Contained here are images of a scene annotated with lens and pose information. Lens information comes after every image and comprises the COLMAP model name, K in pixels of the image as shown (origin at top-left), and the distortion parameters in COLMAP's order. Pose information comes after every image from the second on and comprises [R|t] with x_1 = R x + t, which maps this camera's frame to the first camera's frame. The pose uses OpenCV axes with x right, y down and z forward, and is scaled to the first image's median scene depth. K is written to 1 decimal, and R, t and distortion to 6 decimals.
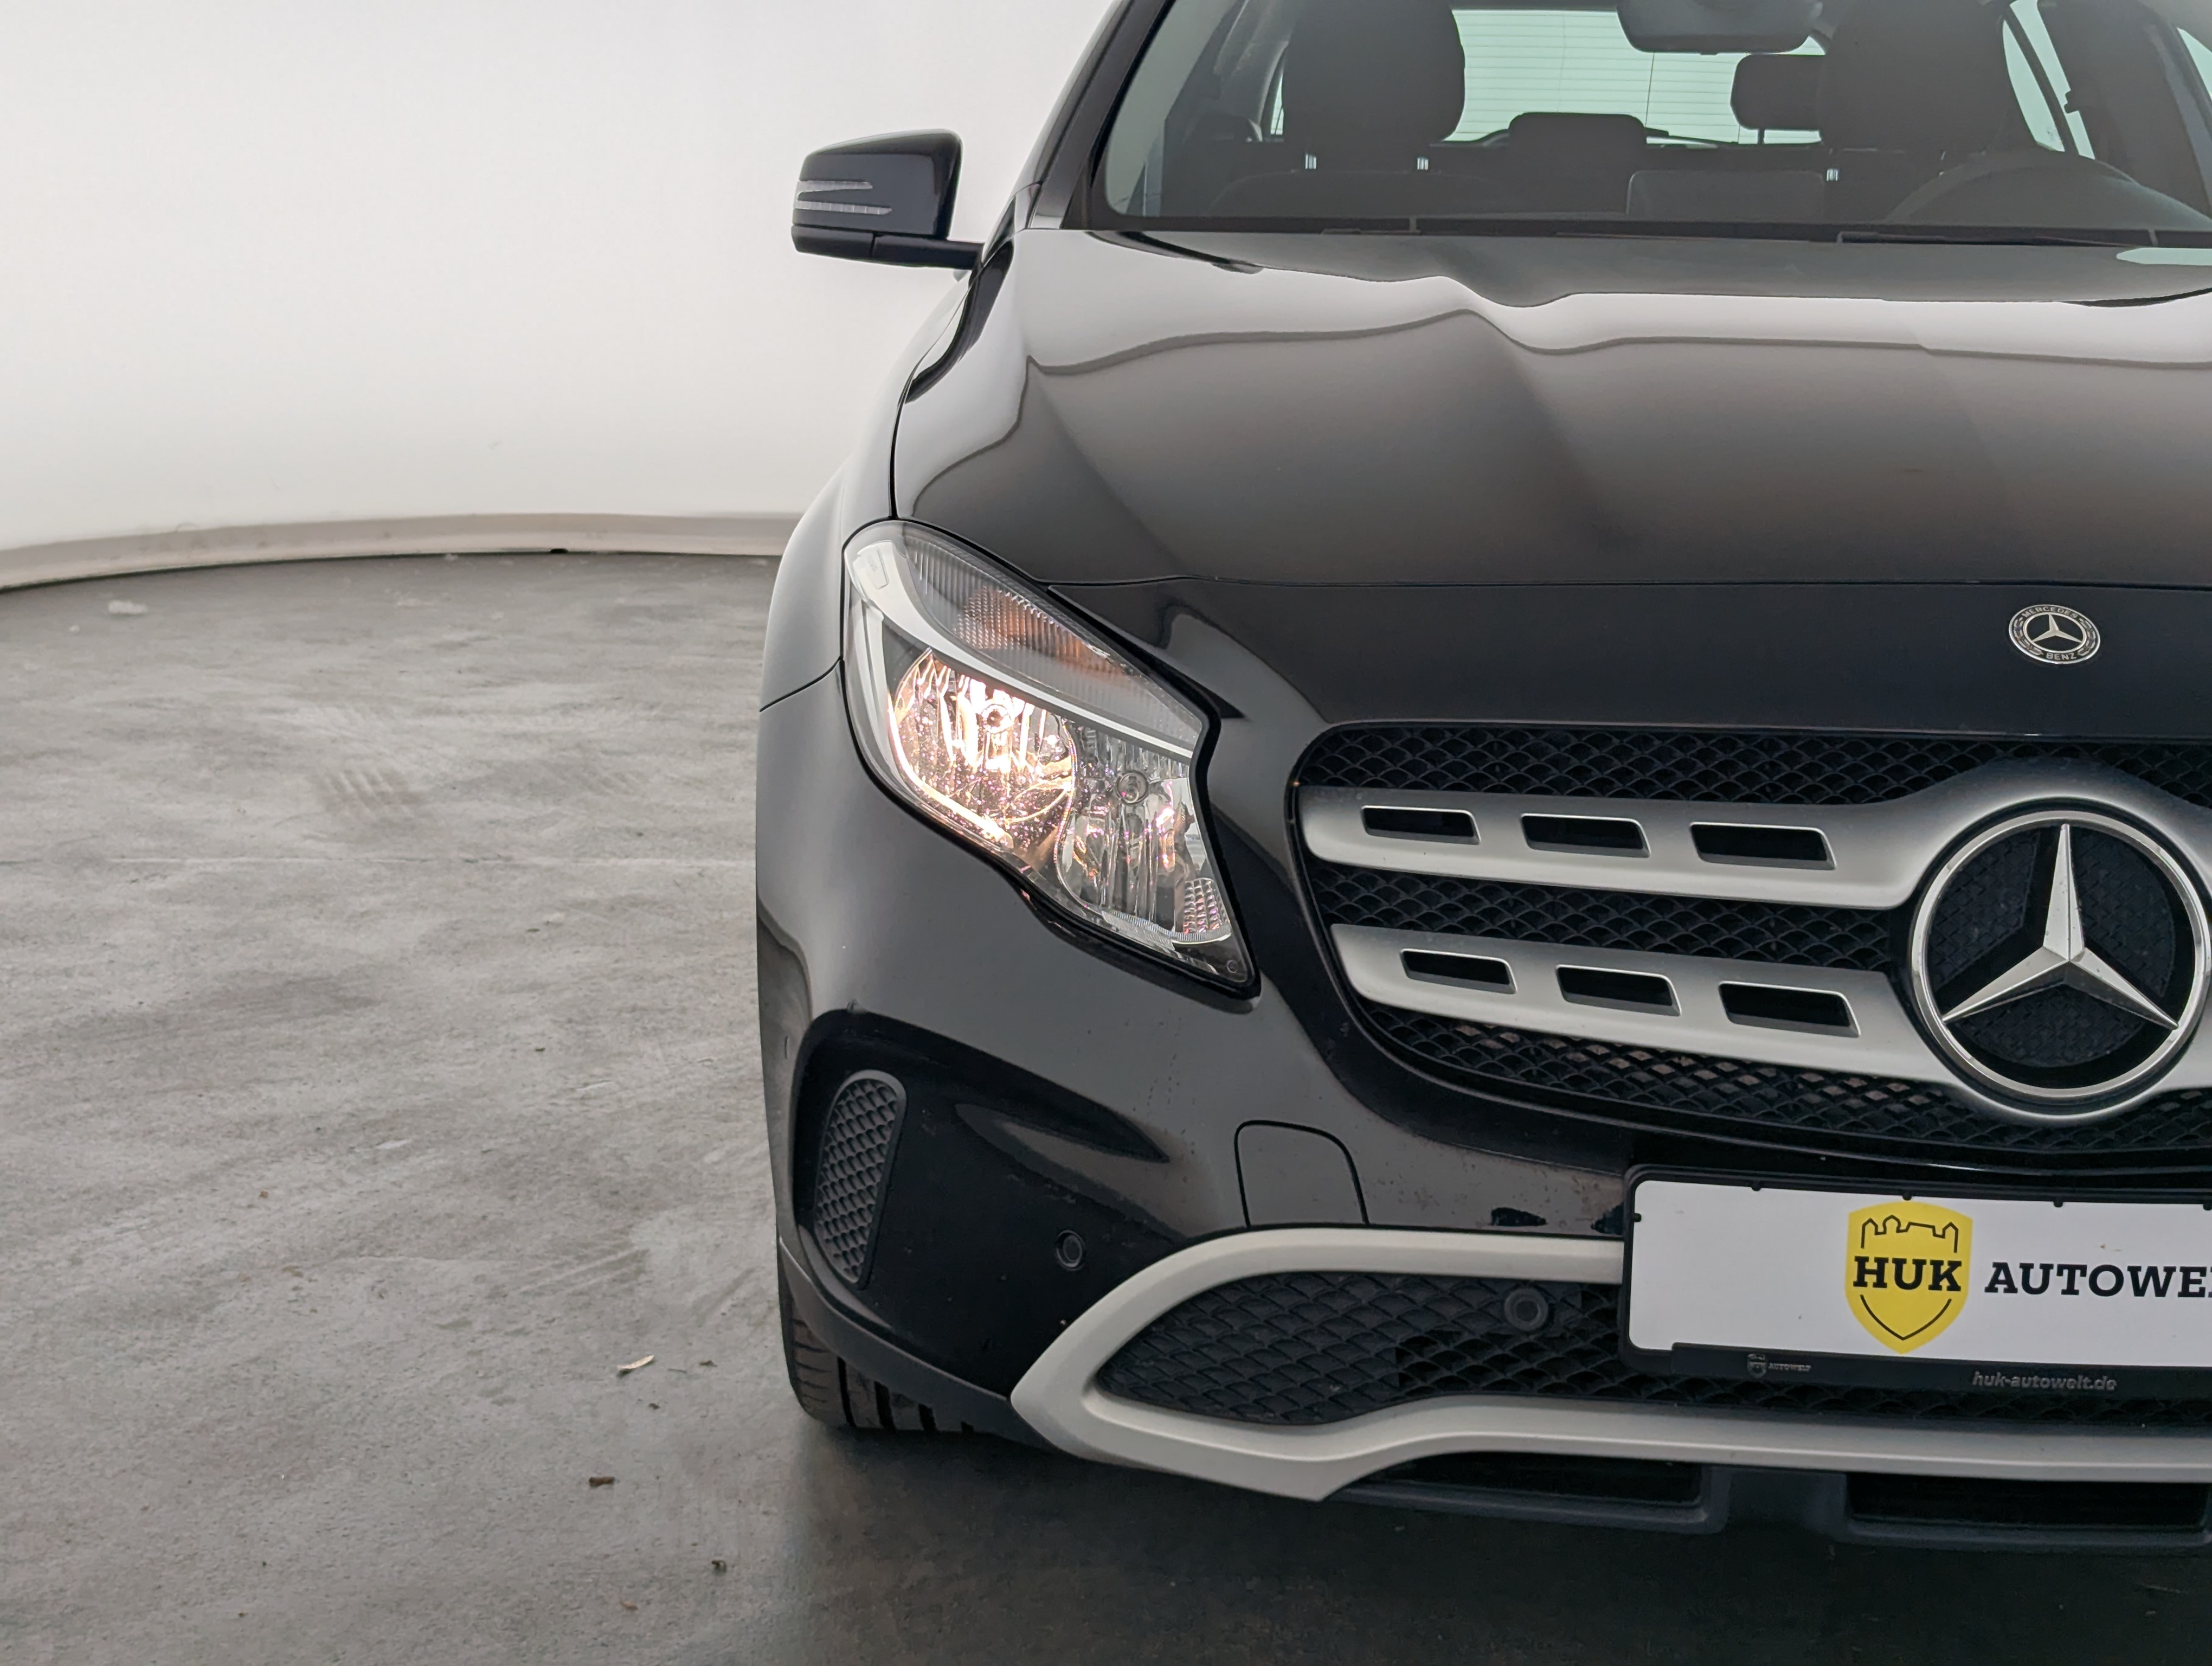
lens RADIAL K [[3346.3, 0, 1255.6], [0, 3346.3, 794.2], [0, 0, 1]] dist [0.176901, 0.000000]
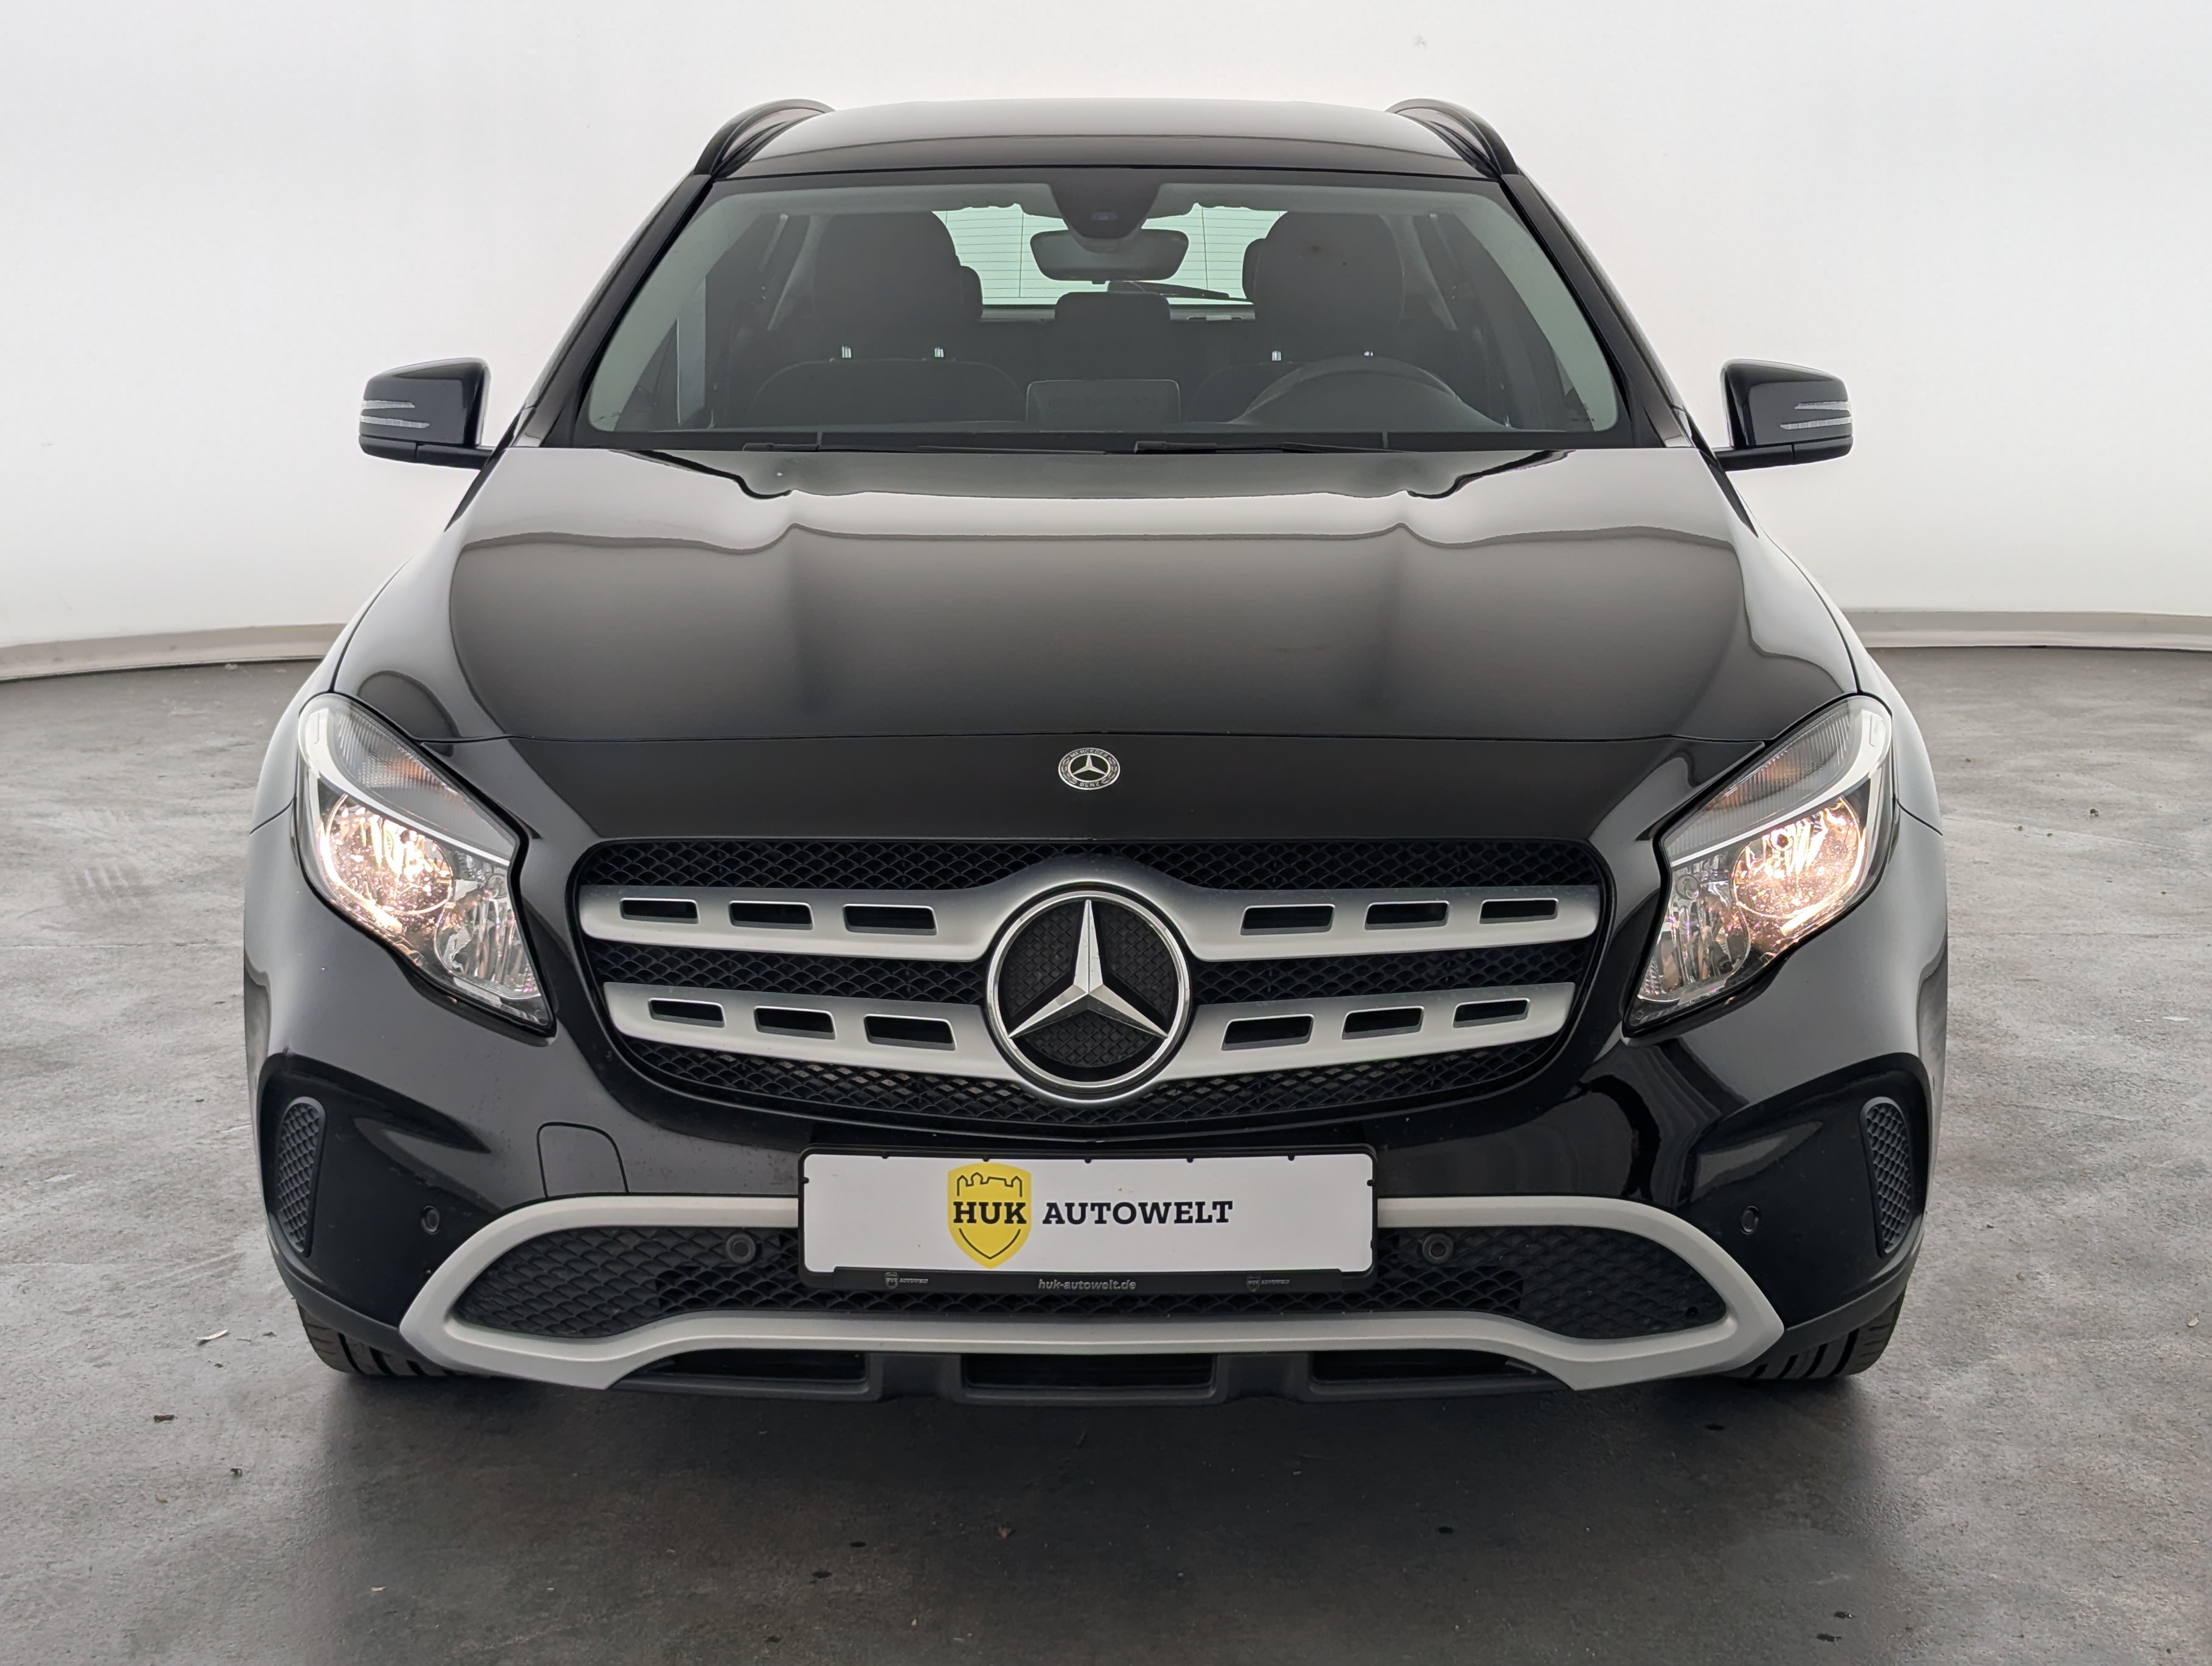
lens RADIAL K [[3346.3, 0, 1120.8], [0, 3346.3, 814.4], [0, 0, 1]] dist [0.176901, 0.000000]
pose [[0.999659, -0.024291, -0.009588, 0.259117], [0.024187, 0.999649, -0.010847, -0.011590], [0.009848, 0.010611, 0.999895, -0.426510]]
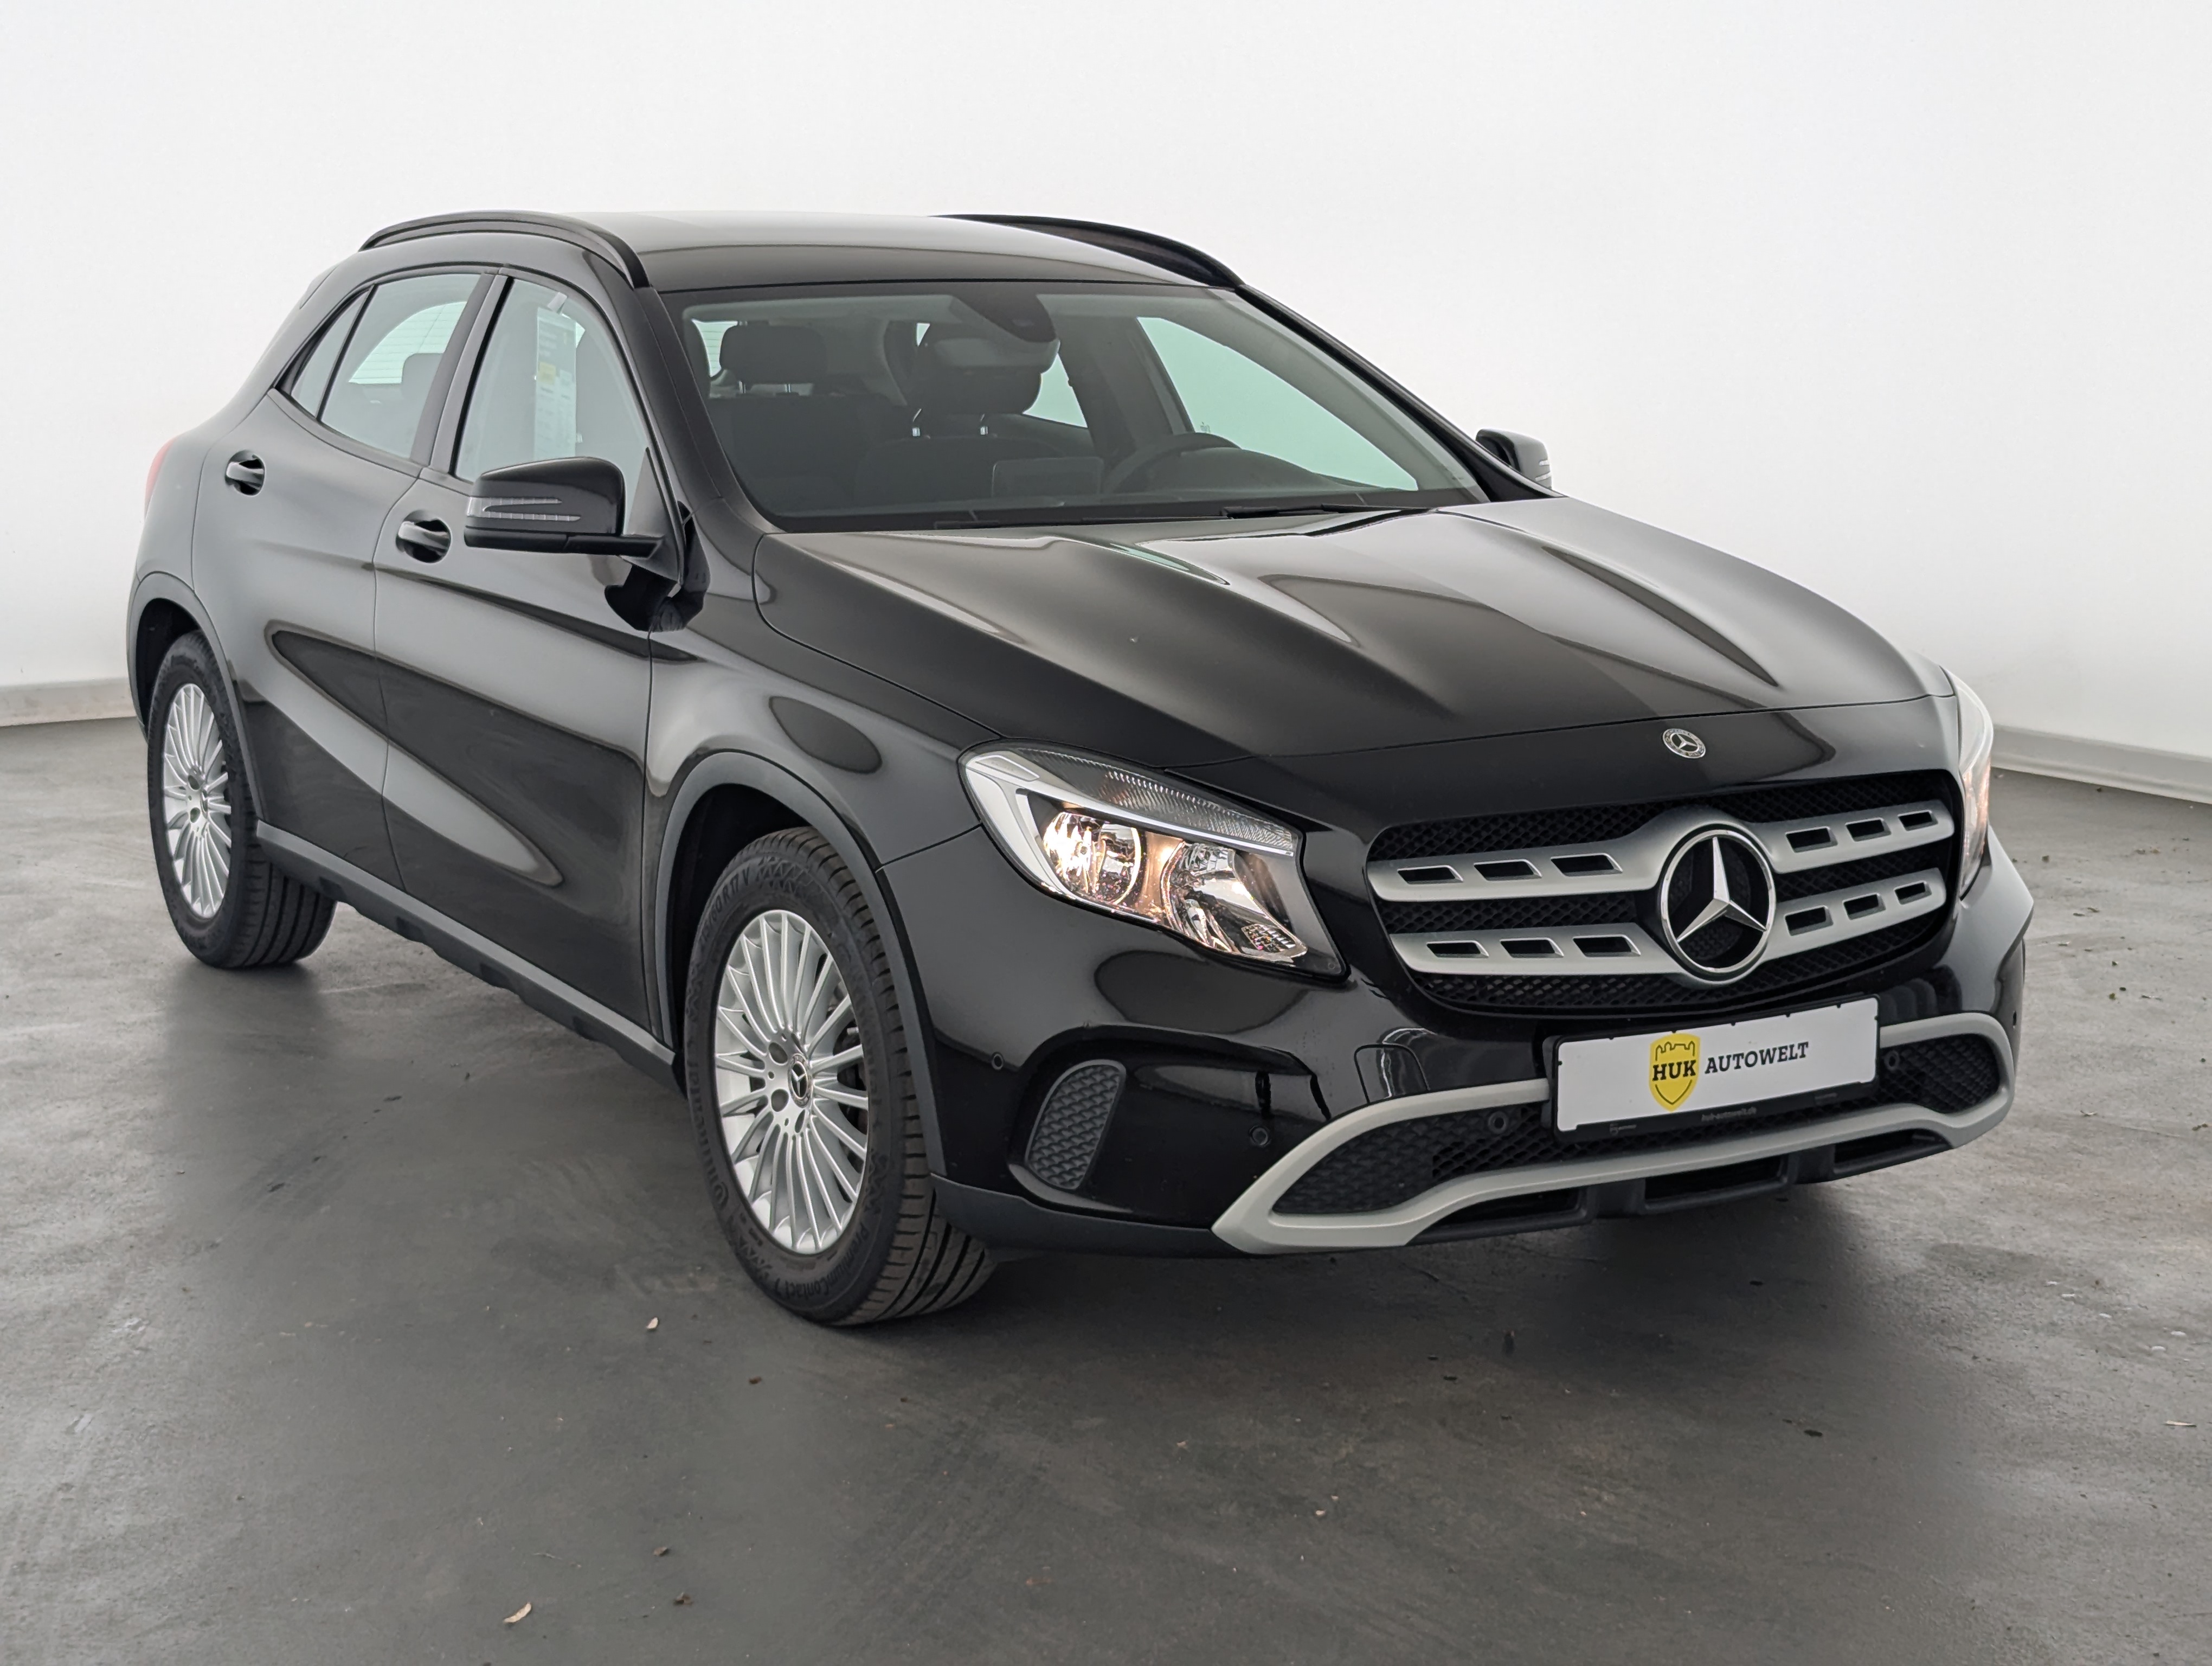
lens RADIAL K [[3346.3, 0, 1114.8], [0, 3346.3, 827.8], [0, 0, 1]] dist [0.176901, 0.000000]
pose [[0.857578, -0.109391, 0.502587, -1.036948], [0.114724, 0.993188, 0.020416, -0.075692], [-0.501397, 0.040151, 0.864285, -0.534741]]
